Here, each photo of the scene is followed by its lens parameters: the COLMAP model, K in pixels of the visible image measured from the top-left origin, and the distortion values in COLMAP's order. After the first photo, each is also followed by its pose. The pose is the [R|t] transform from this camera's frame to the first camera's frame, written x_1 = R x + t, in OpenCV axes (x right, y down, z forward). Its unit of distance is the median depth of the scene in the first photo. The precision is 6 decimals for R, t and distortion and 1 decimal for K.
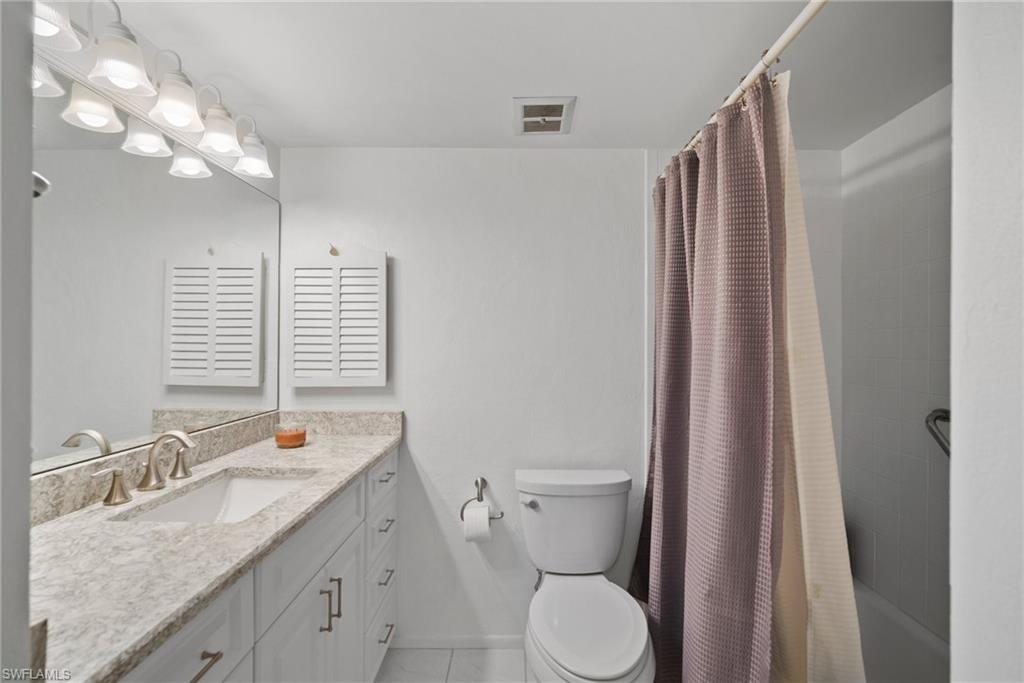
lens RADIAL K [[529.4, 0, 512.0], [0, 529.4, 341.5], [0, 0, 1]] dist [0.002970, 0.000851]
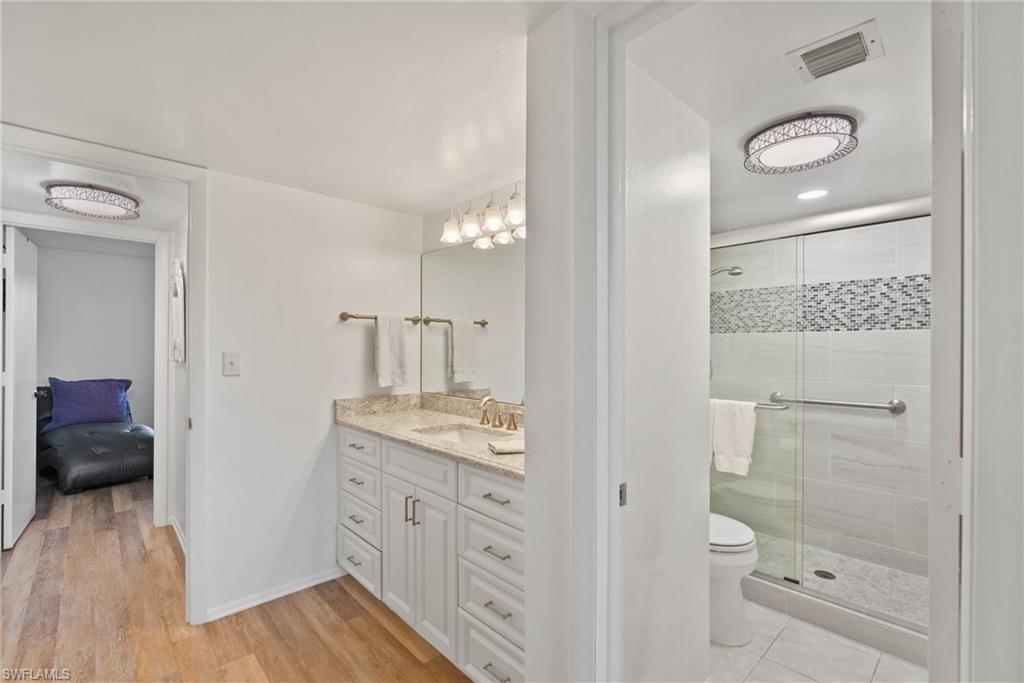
lens RADIAL K [[461.1, 0, 512.0], [0, 461.1, 341.5], [0, 0, 1]] dist [-0.002881, -0.000118]
pose [[-0.728620, -0.016143, -0.684728, 0.380158], [-0.000679, 0.999739, -0.022848, 0.015061], [0.684918, -0.016182, -0.728440, 2.148863]]
